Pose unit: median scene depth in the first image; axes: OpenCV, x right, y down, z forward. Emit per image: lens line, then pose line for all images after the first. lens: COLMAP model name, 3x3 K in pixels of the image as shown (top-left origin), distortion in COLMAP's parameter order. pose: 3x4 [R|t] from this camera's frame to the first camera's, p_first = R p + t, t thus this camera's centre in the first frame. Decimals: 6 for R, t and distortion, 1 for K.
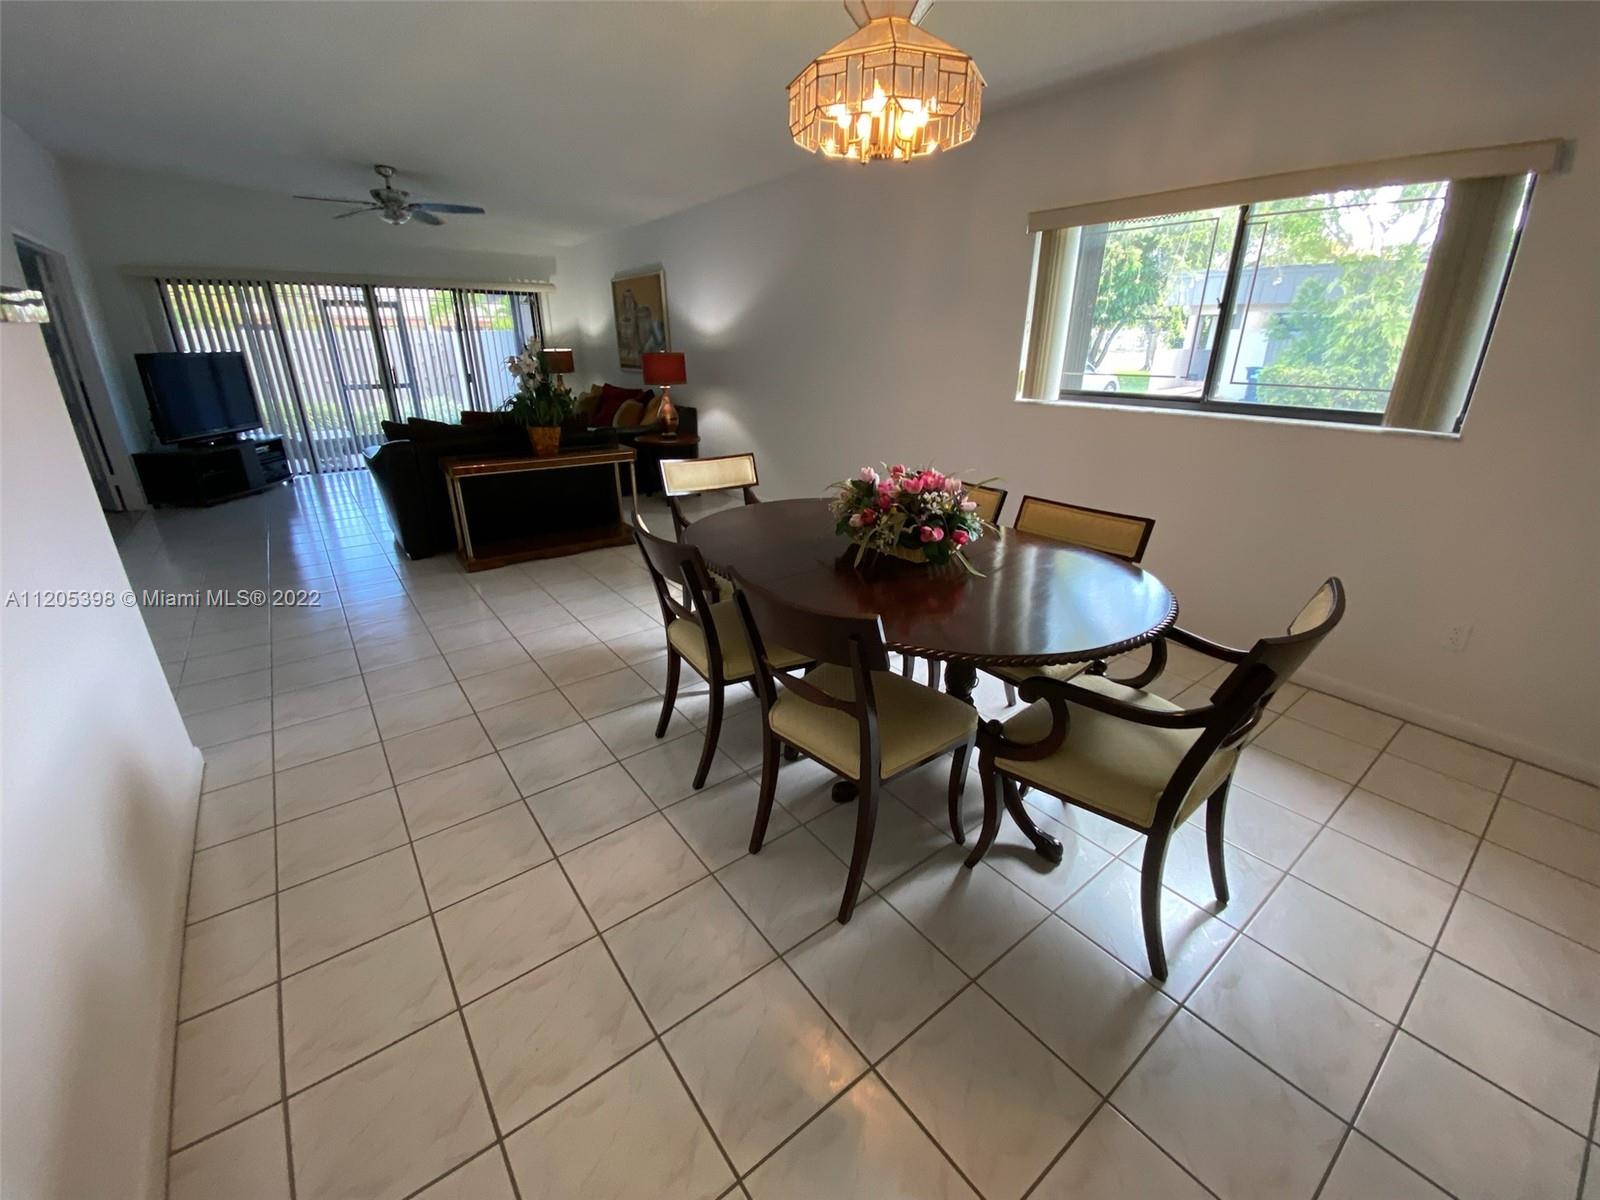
lens RADIAL K [[648.7, 0, 797.6], [0, 648.7, 601.7], [0, 0, 1]] dist [0.000989, -0.010165]
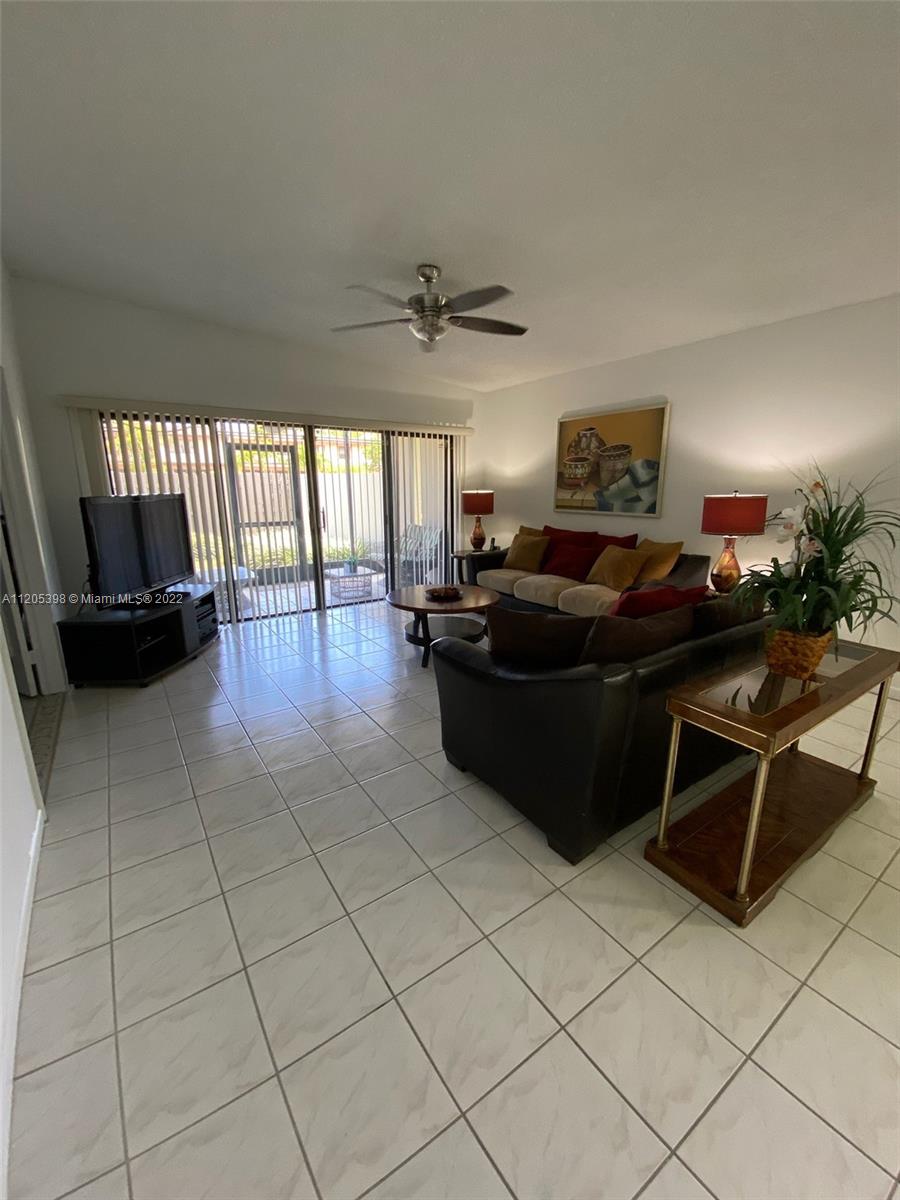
lens RADIAL K [[480.7, 0, 455.5], [0, 480.7, 602.3], [0, 0, 1]] dist [0.030747, -0.023365]
pose [[0.999362, 0.001120, -0.035688, -0.471688], [-0.005768, 0.991444, -0.130407, -0.159322], [0.035236, 0.130530, 0.990818, 0.379759]]
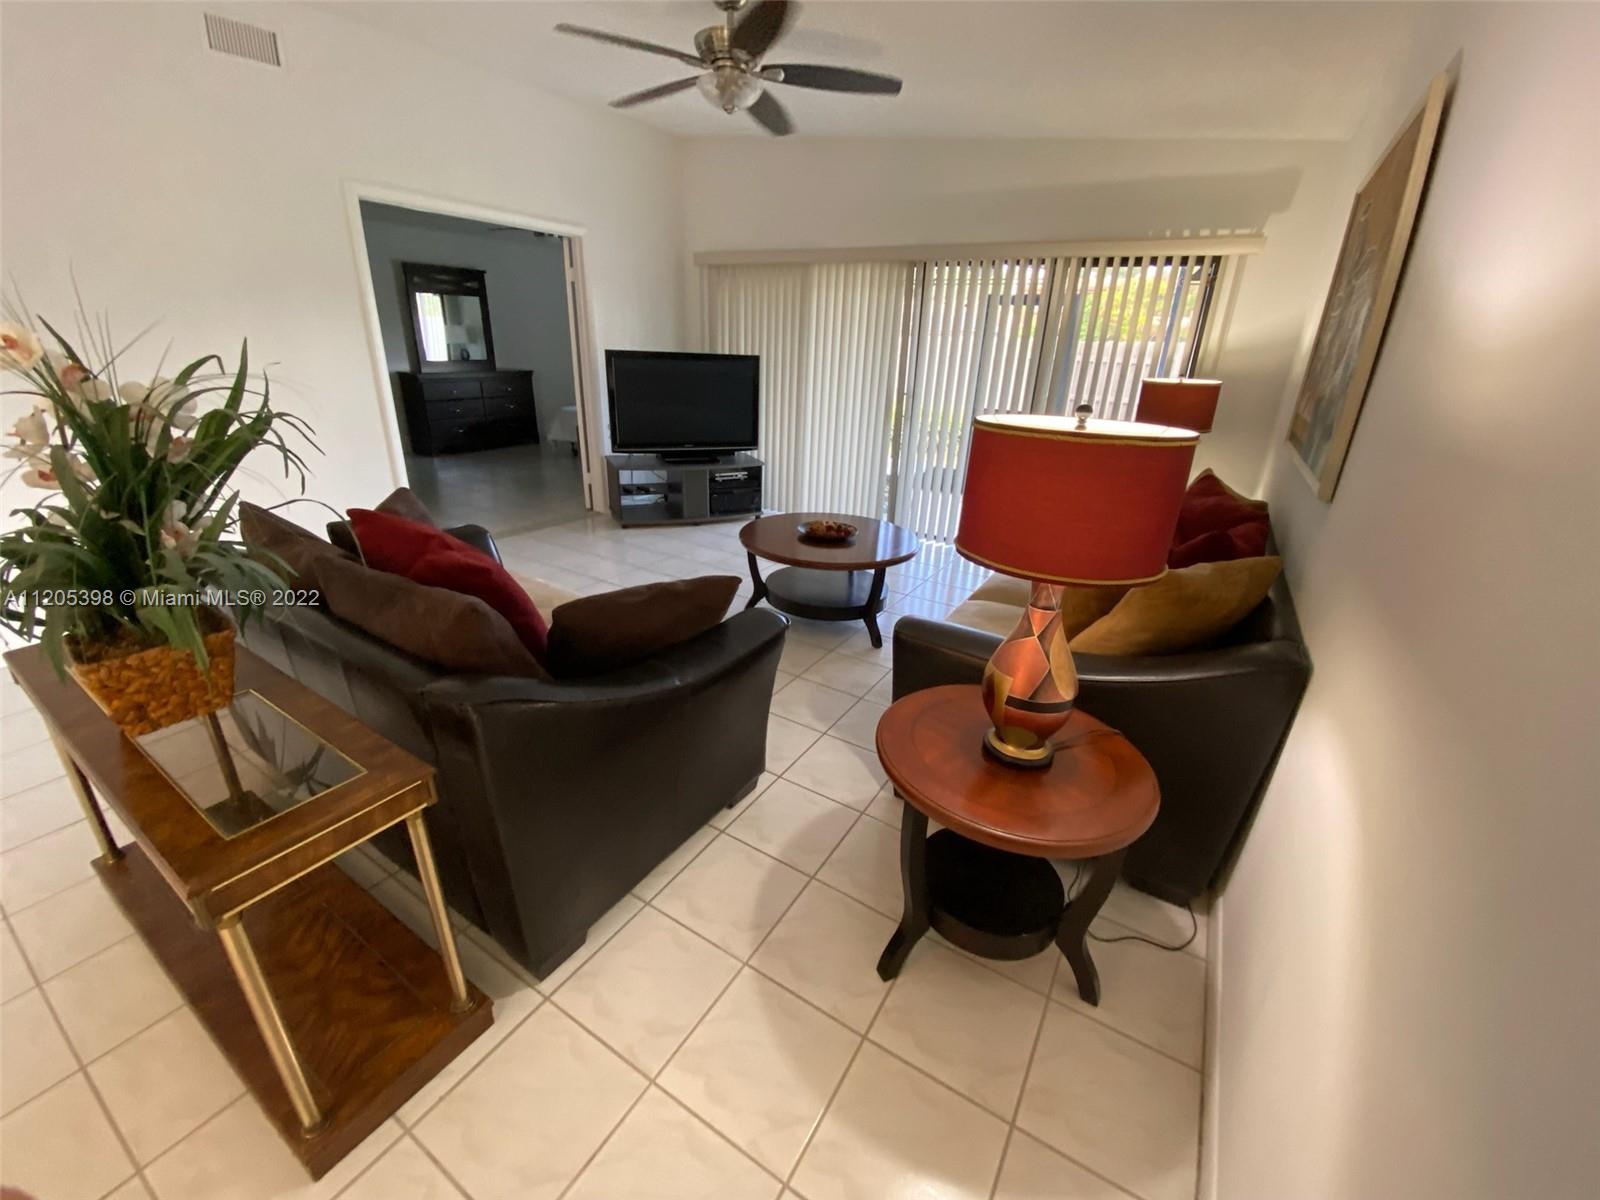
lens RADIAL K [[640.9, 0, 793.0], [0, 640.9, 602.7], [0, 0, 1]] dist [0.030747, -0.023365]
pose [[0.363902, 0.362516, -0.857996, -0.040147], [-0.378888, 0.899111, 0.219189, -0.305805], [0.850893, 0.245321, 0.464541, 0.745156]]
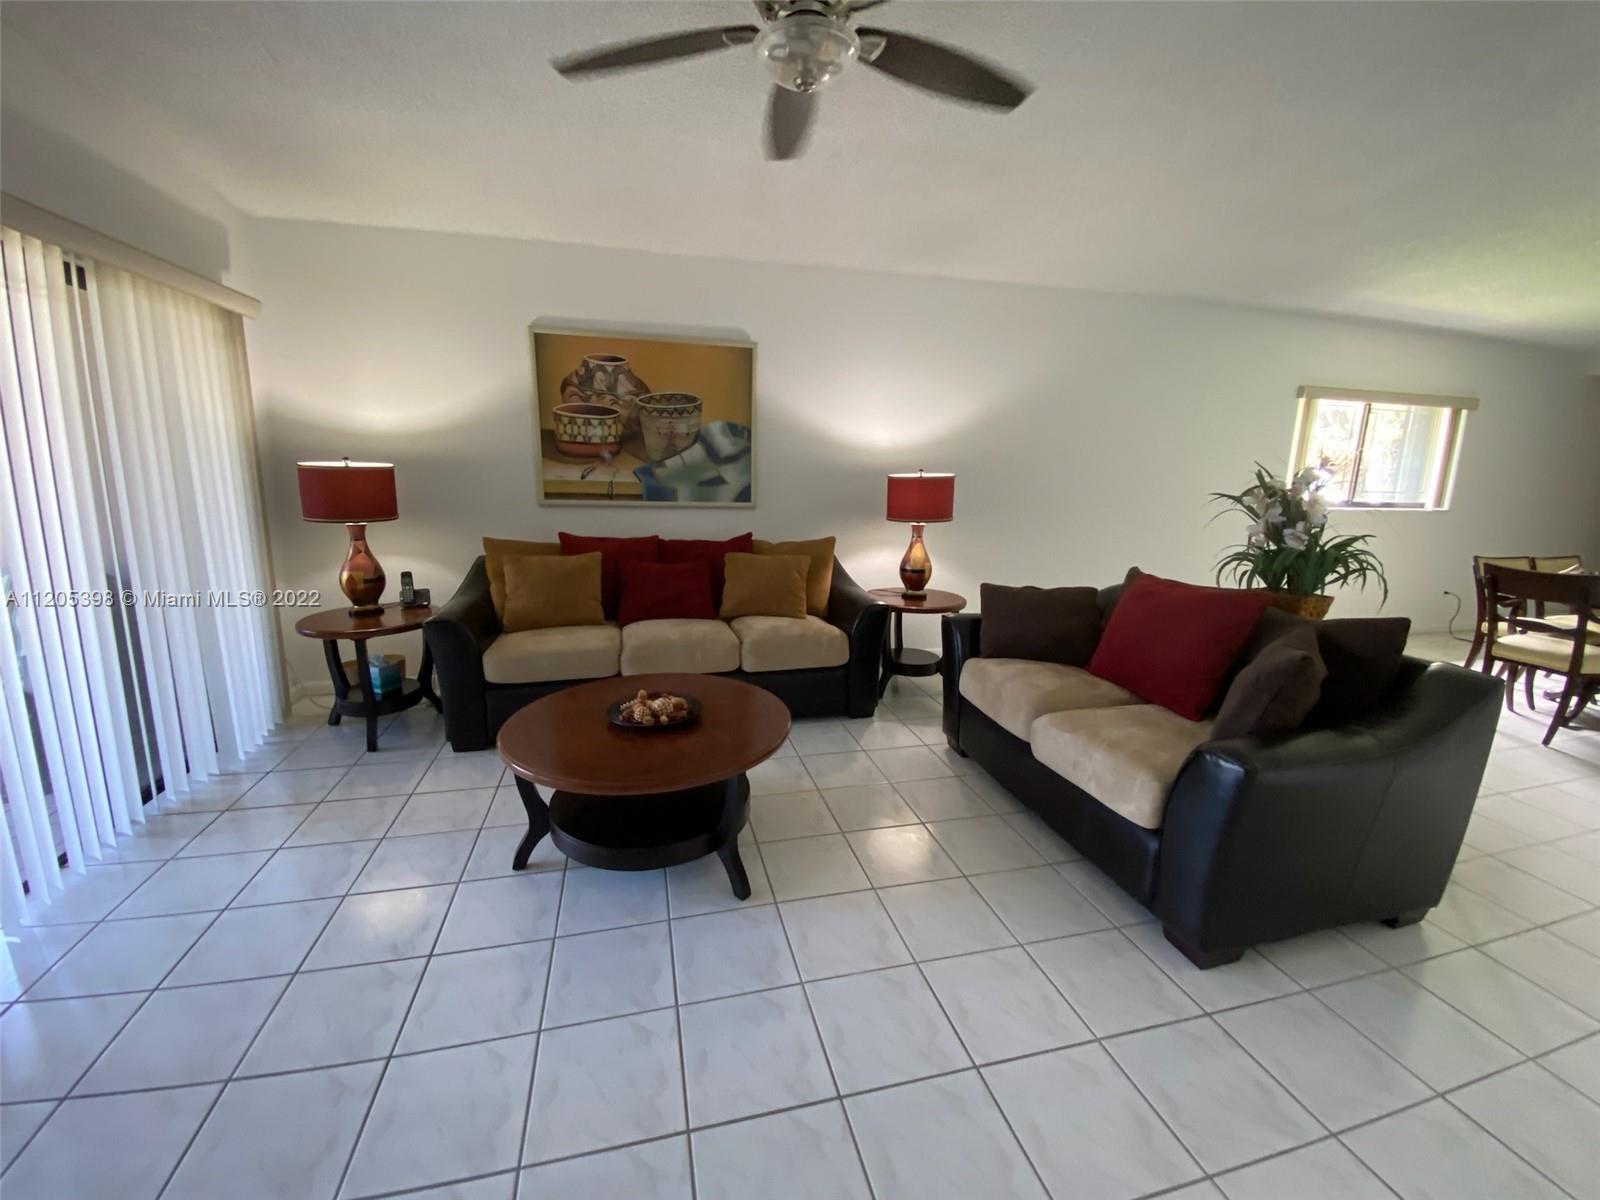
lens RADIAL K [[651.2, 0, 807.1], [0, 651.2, 607.1], [0, 0, 1]] dist [0.033007, -0.000145]
pose [[0.372423, -0.194639, 0.907423, -0.798945], [0.318560, 0.945165, 0.071991, -0.306273], [-0.871677, 0.262257, 0.414005, 0.767533]]
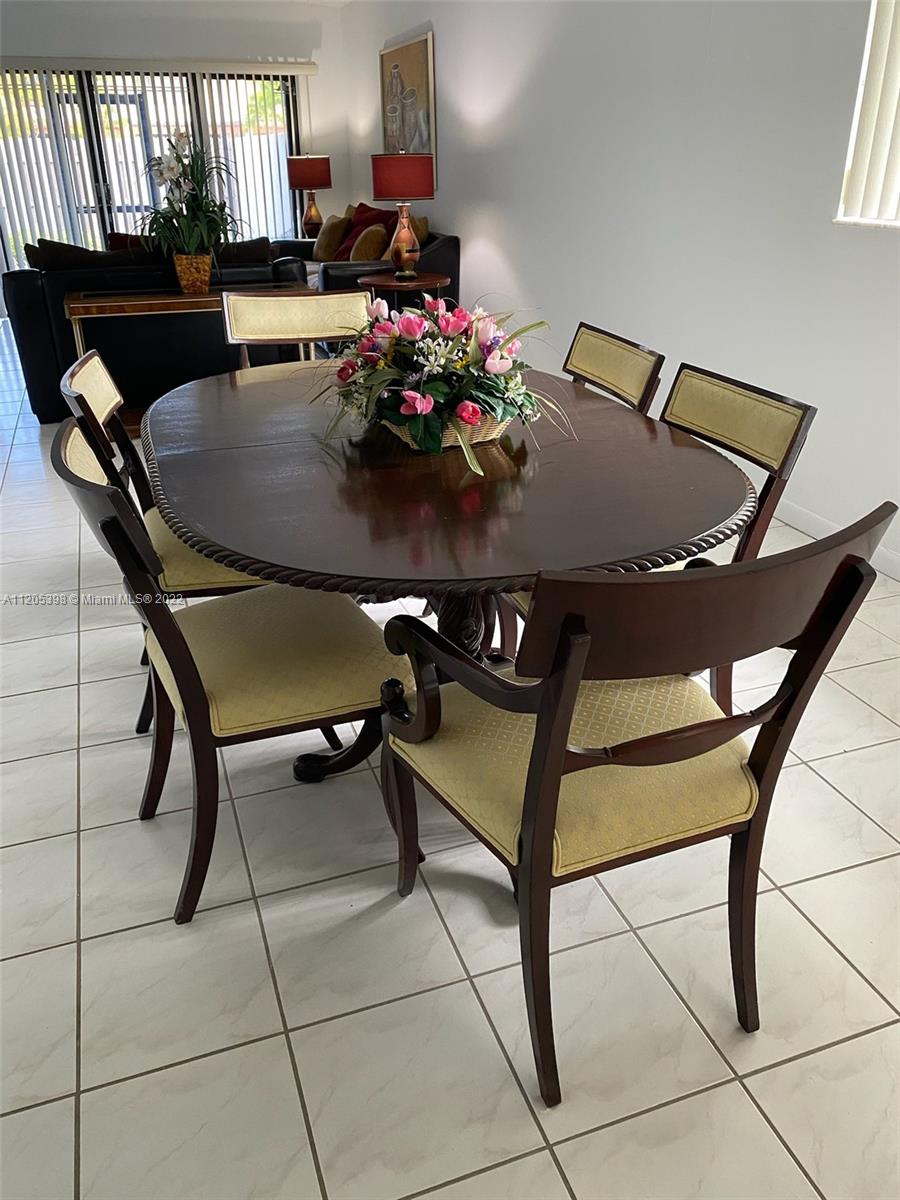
lens RADIAL K [[922.6, 0, 450.0], [0, 922.6, 600.0], [0, 0, 1]] dist [0.000195, 0.002243]
pose [[0.953729, 0.118763, -0.276218, 0.155350], [-0.098452, 0.991391, 0.086321, 0.003212], [0.284092, -0.055132, 0.957211, 0.027867]]
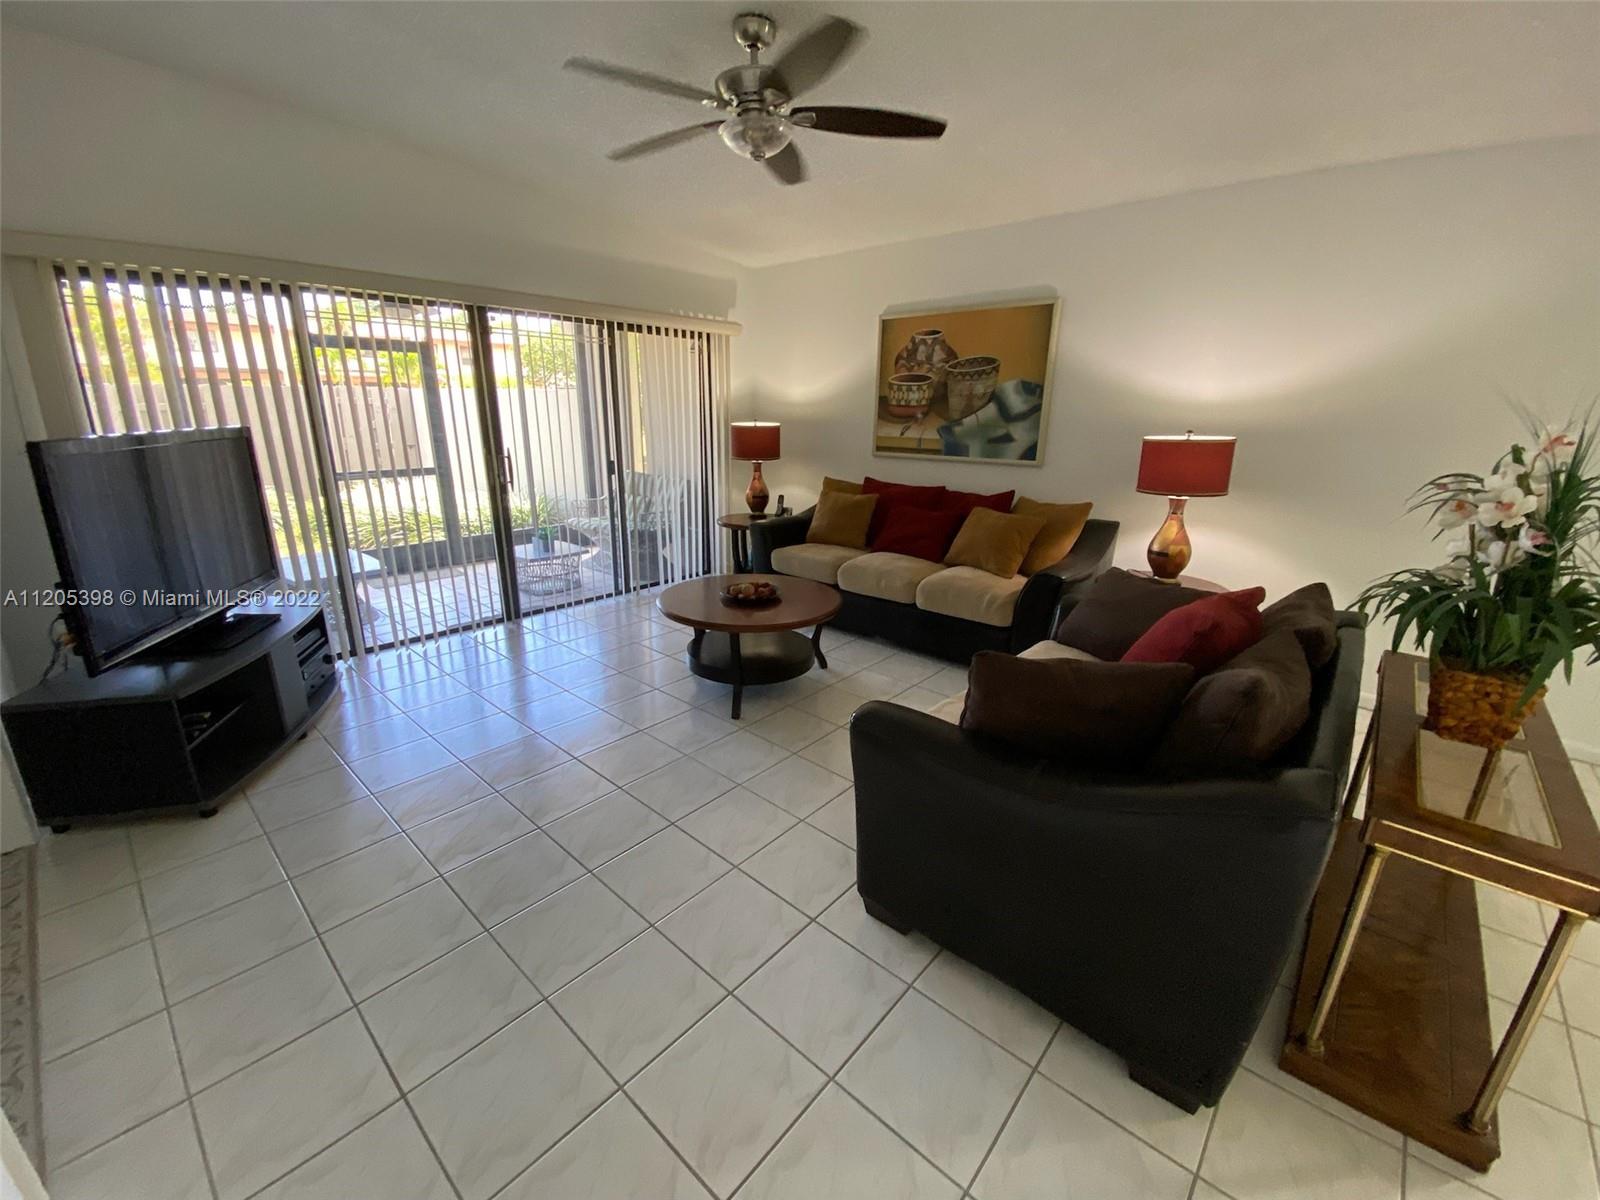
lens RADIAL K [[640.9, 0, 793.0], [0, 640.9, 602.7], [0, 0, 1]] dist [0.030747, -0.023365]
pose [[0.981050, -0.052190, 0.186591, -0.574381], [0.066178, 0.995382, -0.069538, -0.207159], [-0.182100, 0.080569, 0.979974, 0.485413]]
